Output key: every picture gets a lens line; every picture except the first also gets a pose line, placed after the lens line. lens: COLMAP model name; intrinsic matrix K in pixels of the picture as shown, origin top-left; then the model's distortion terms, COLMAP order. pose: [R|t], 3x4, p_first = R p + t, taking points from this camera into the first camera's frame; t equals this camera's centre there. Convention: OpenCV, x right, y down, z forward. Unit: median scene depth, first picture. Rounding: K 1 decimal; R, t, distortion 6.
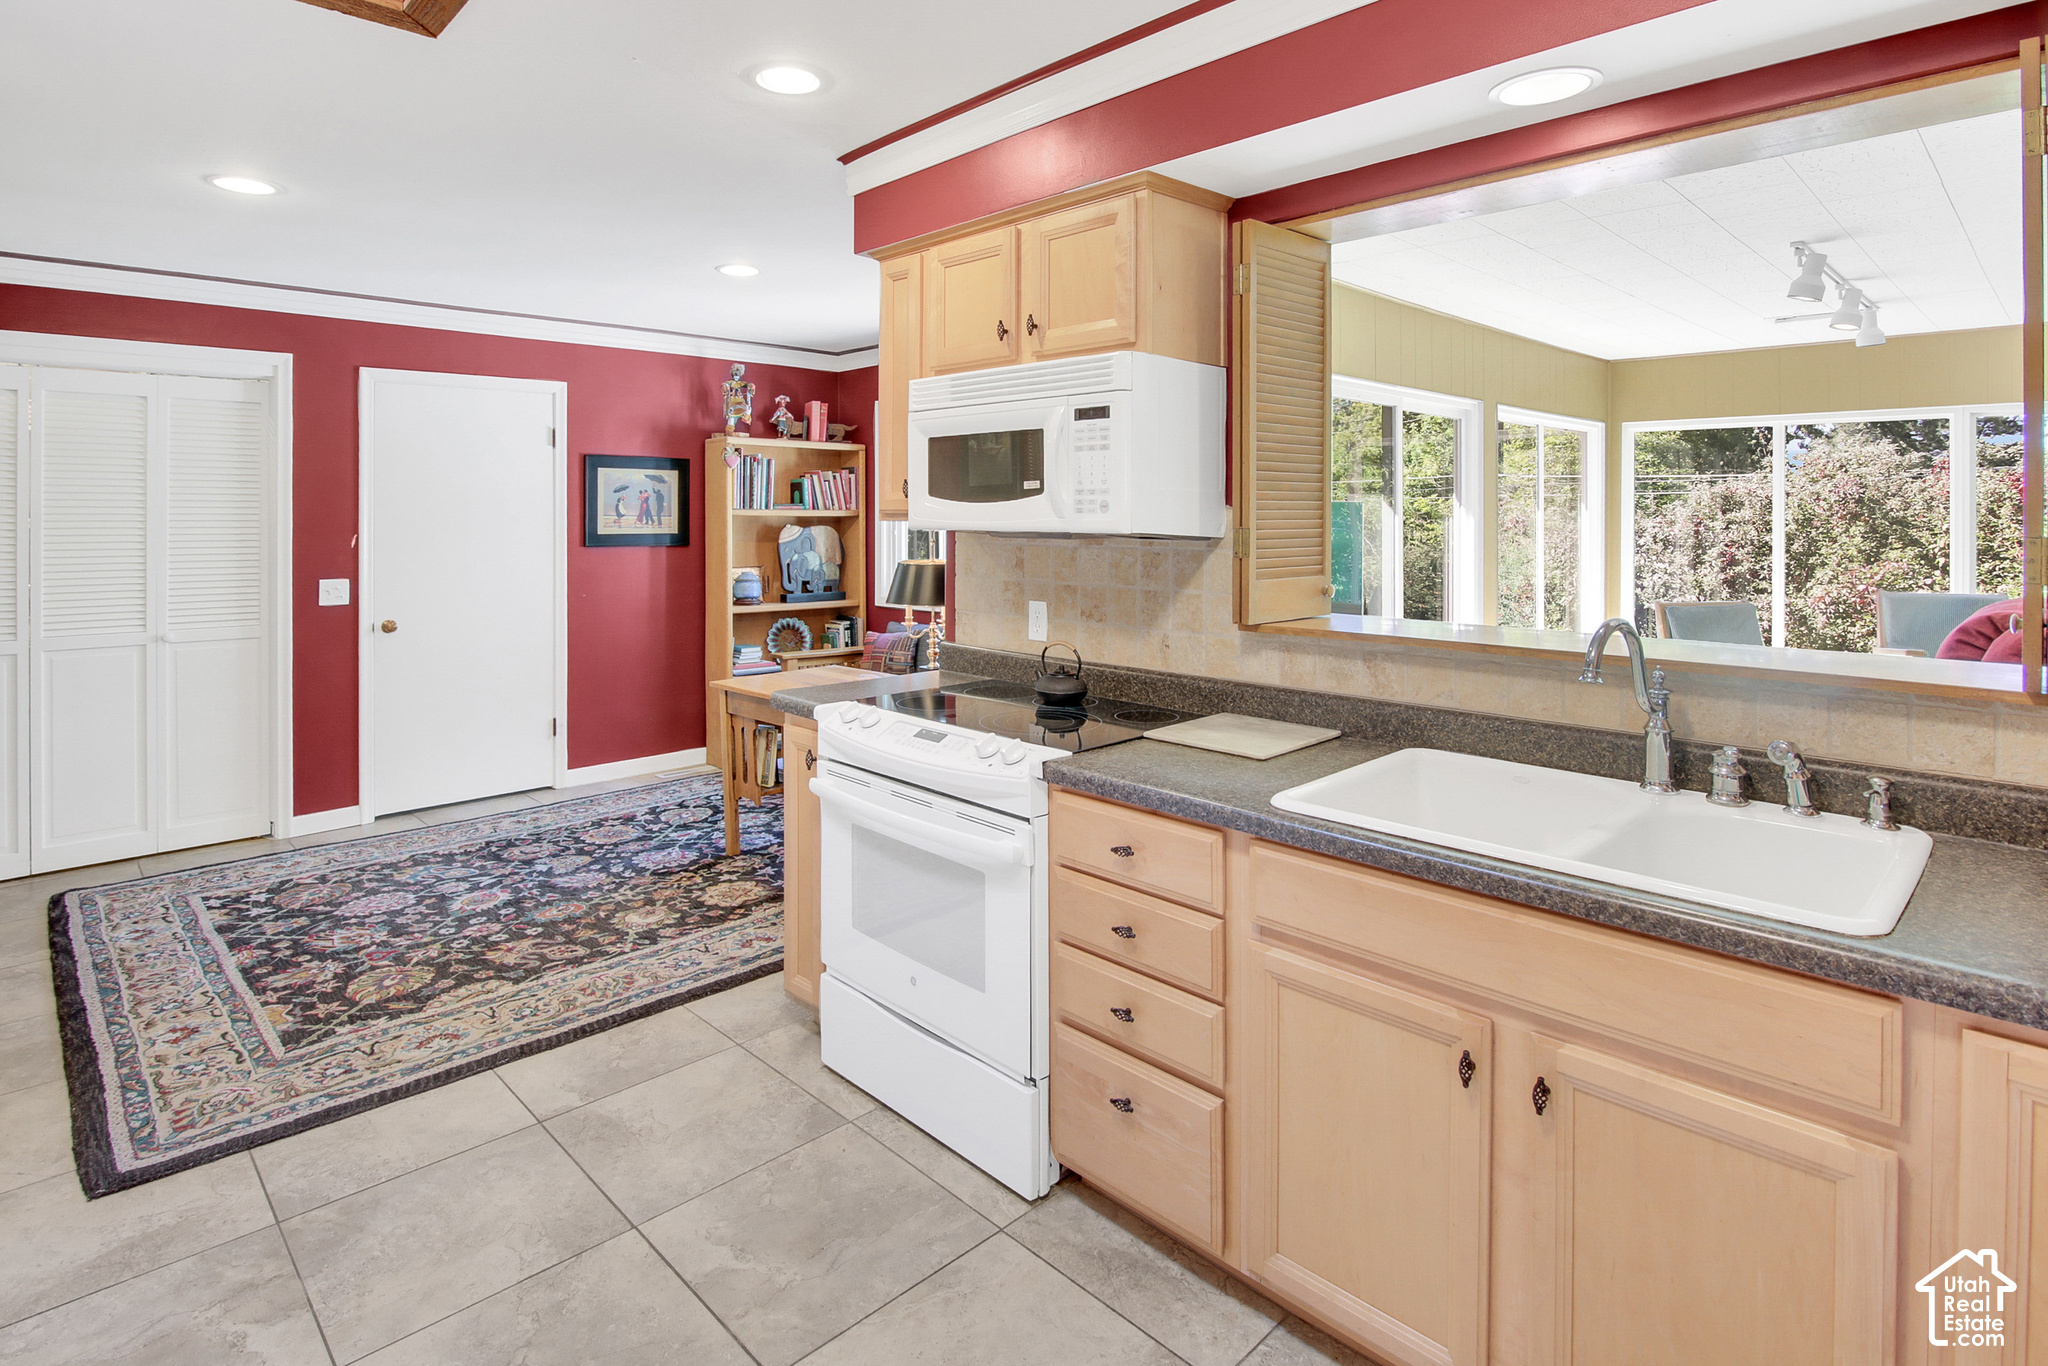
lens RADIAL K [[1058.1, 0, 990.0], [0, 1058.1, 517.7], [0, 0, 1]] dist [-0.020482, 0.001663]
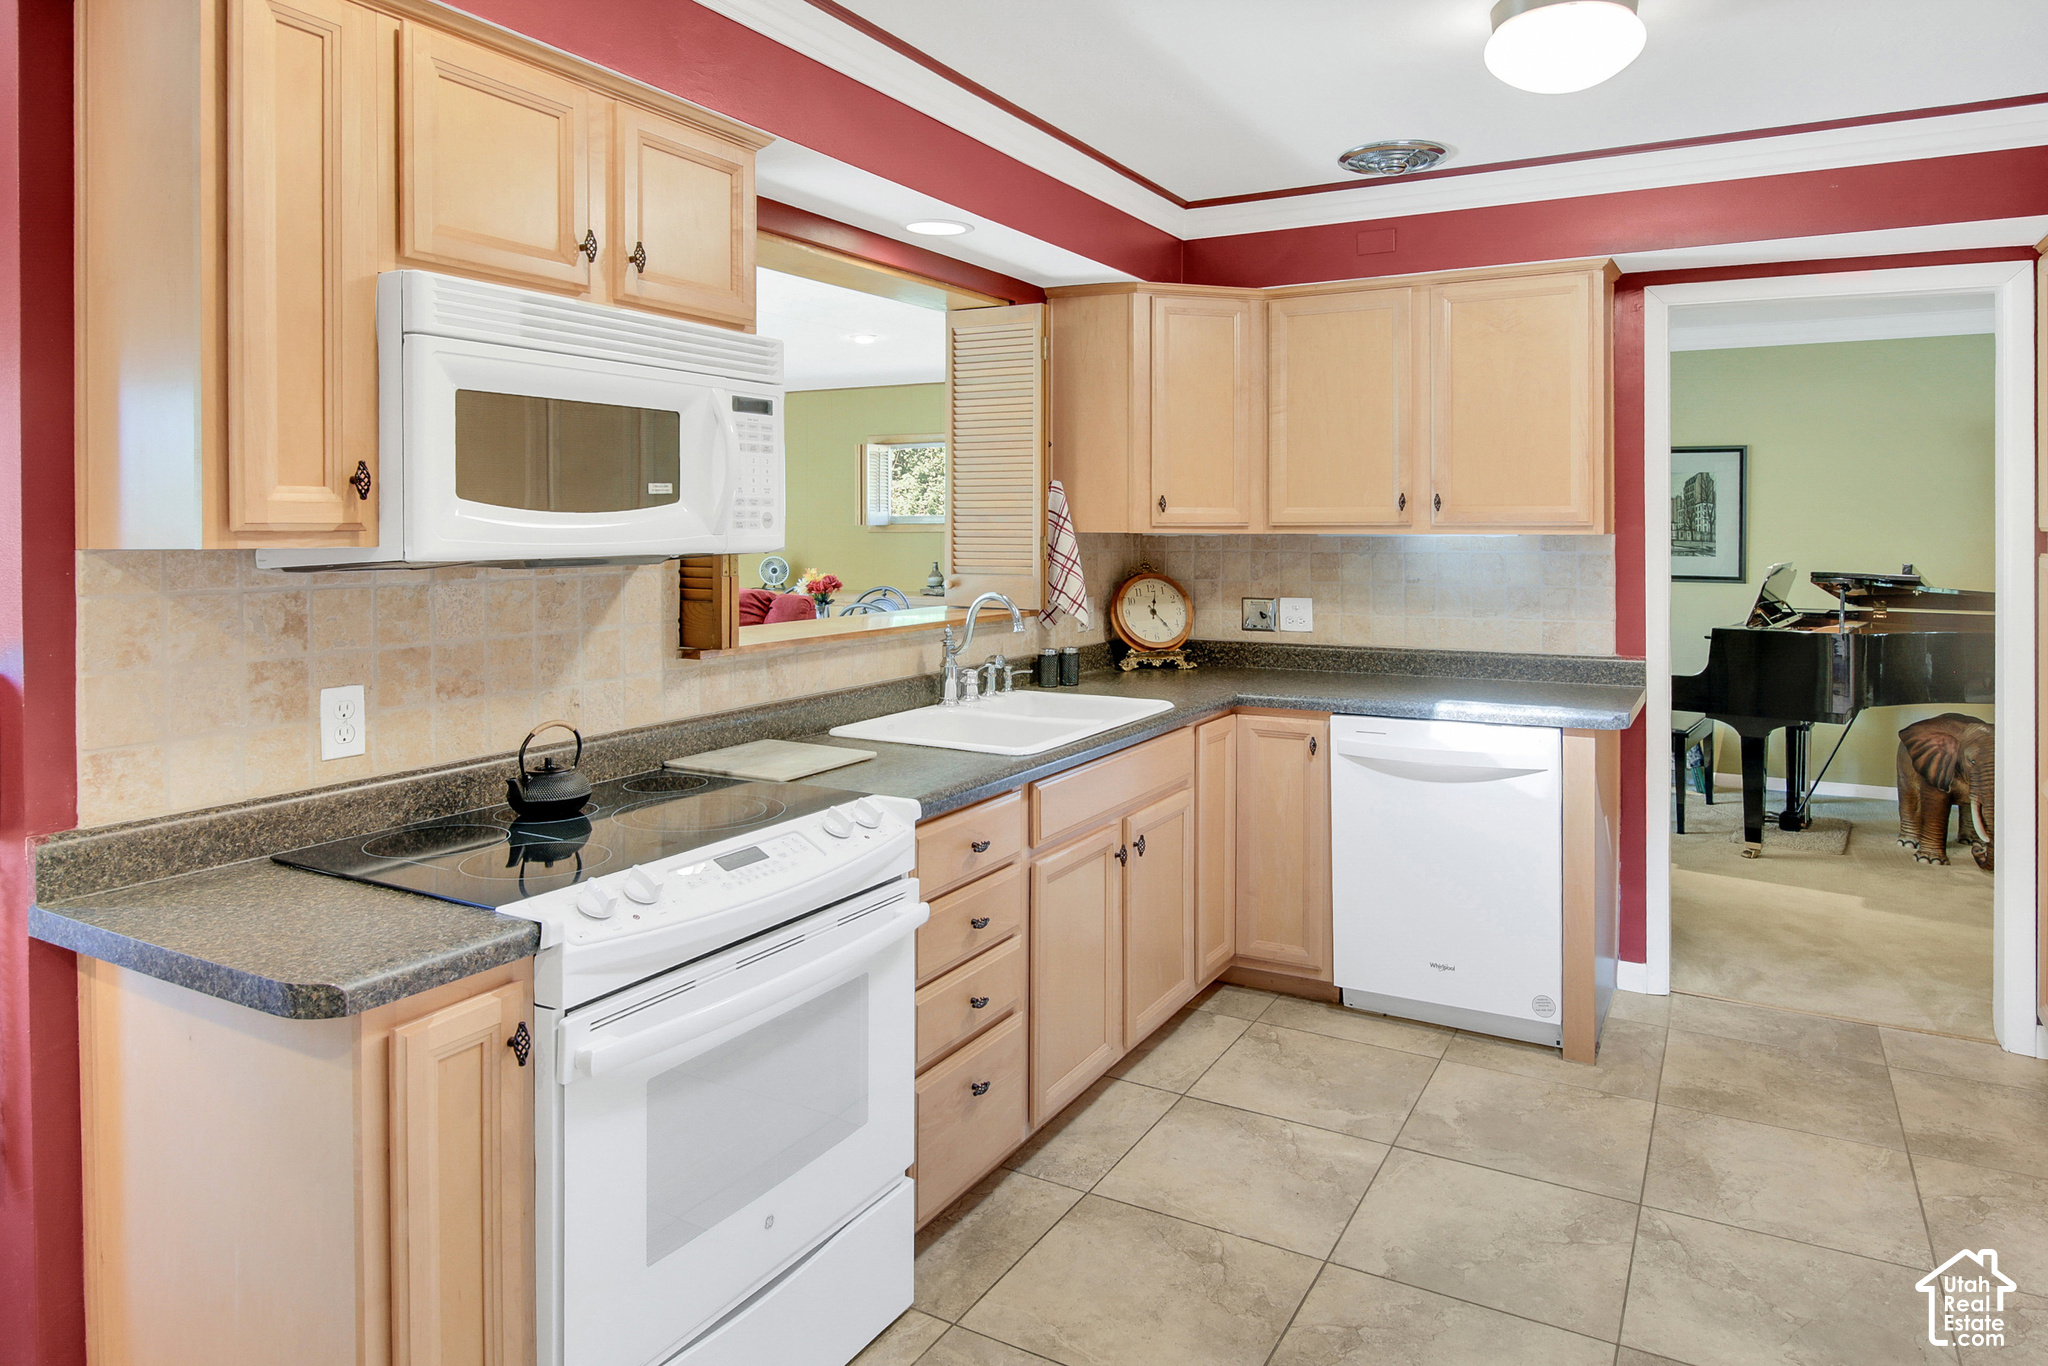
lens RADIAL K [[1246.2, 0, 1077.0], [0, 1246.2, 529.4], [0, 0, 1]] dist [-0.010037, -0.001607]
pose [[-0.311848, -0.003918, 0.950124, -0.690563], [0.008068, 0.999945, 0.006771, -0.005911], [-0.950098, 0.009777, -0.311799, 0.820900]]
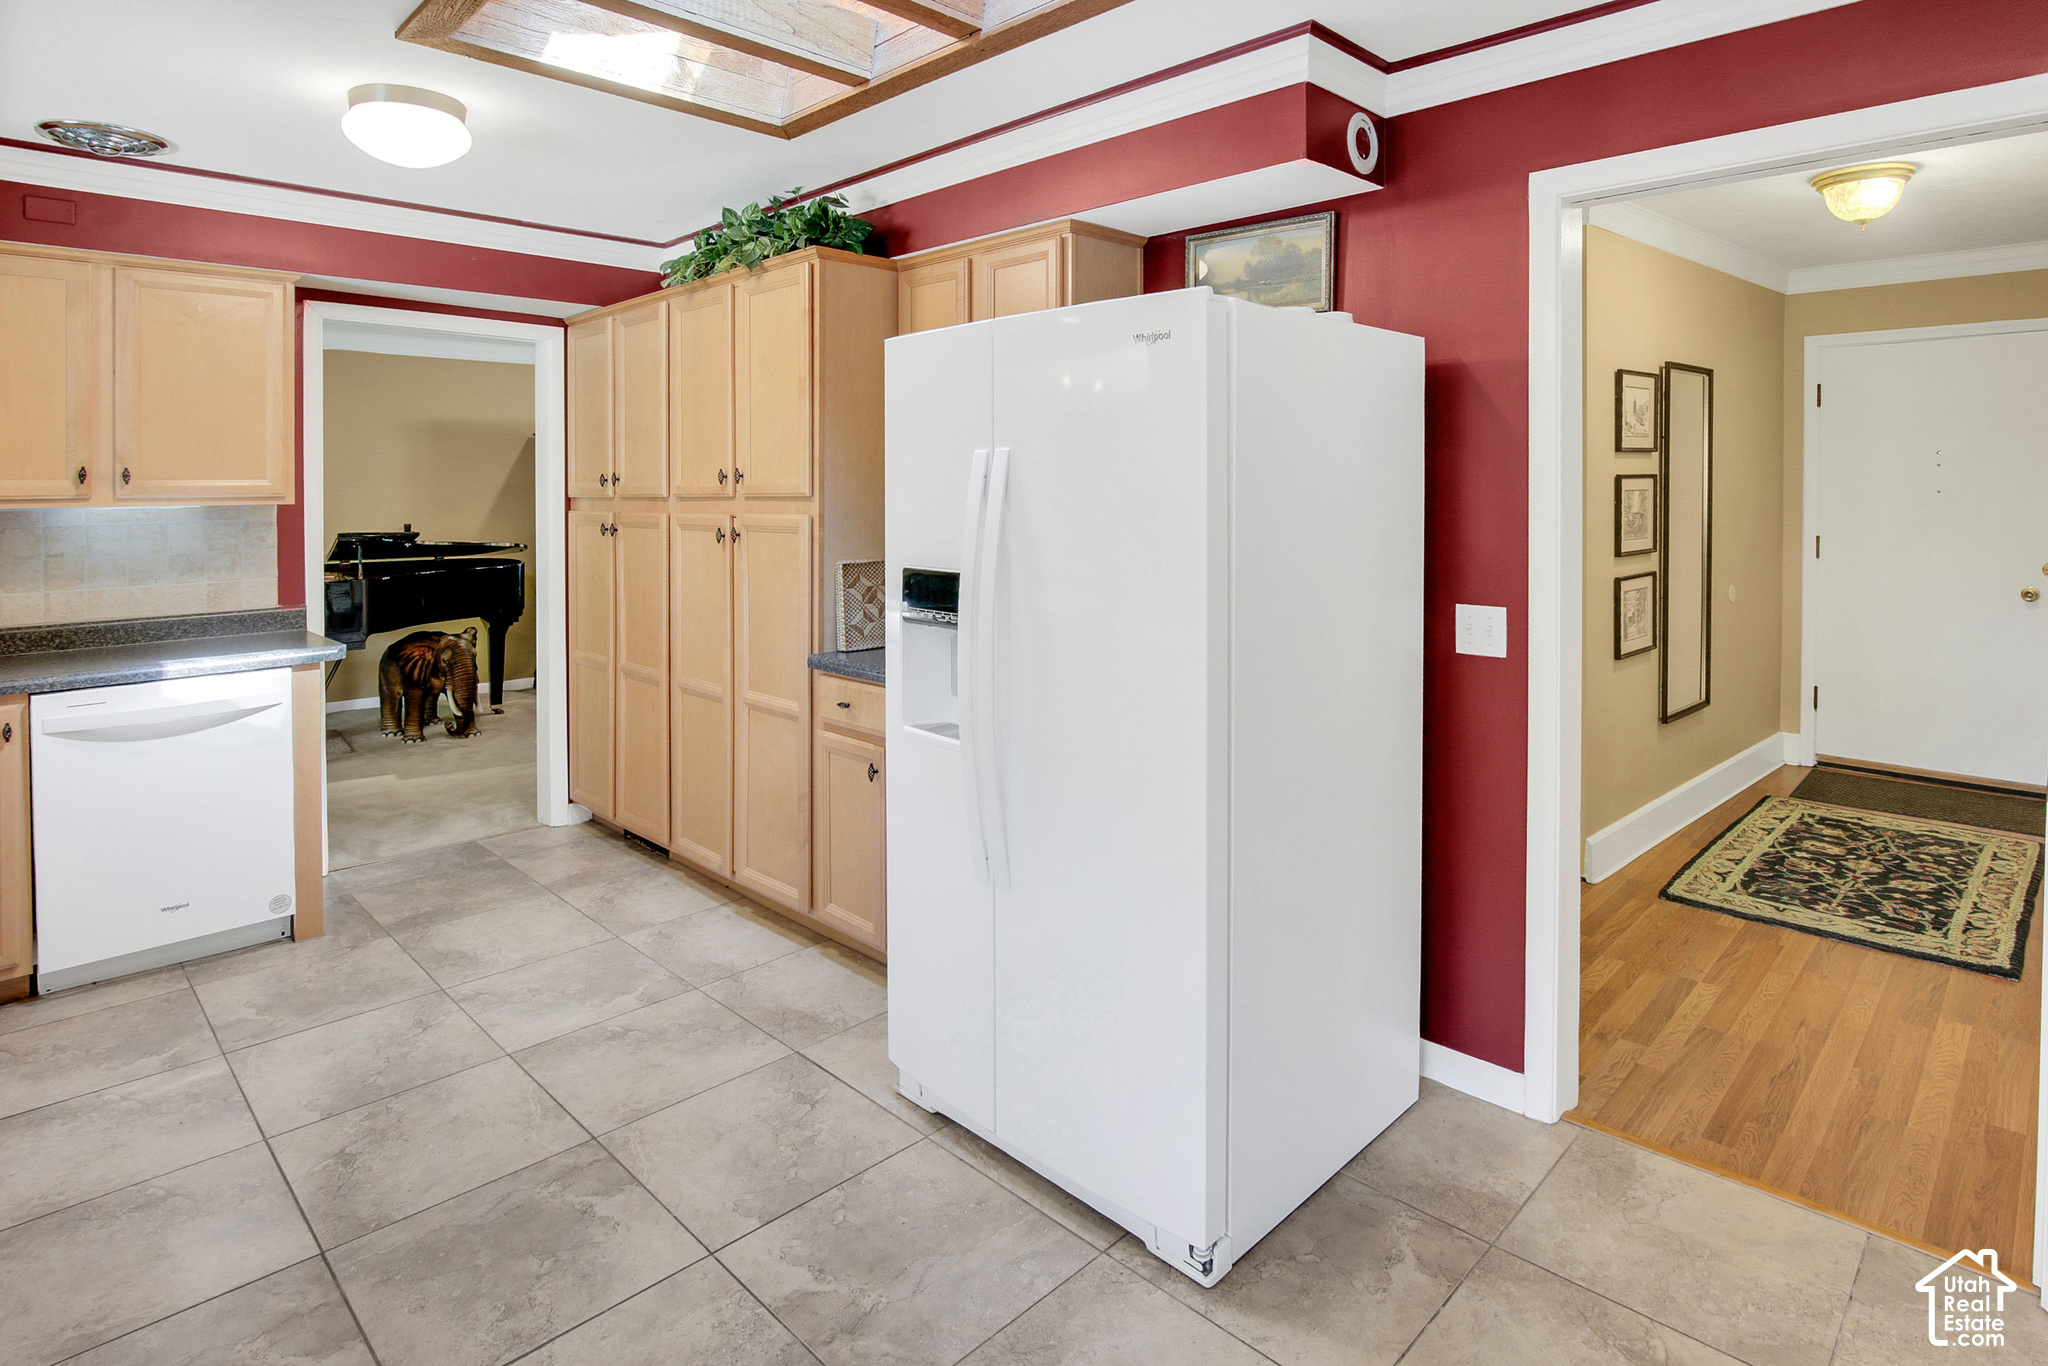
lens RADIAL K [[1058.1, 0, 1032.5], [0, 1058.1, 496.3], [0, 0, 1]] dist [-0.020482, 0.001663]
pose [[-0.999592, 0.007864, -0.027476, -0.538670], [0.007388, 0.999822, 0.017374, -0.012256], [0.027608, 0.017164, -0.999471, 1.185765]]
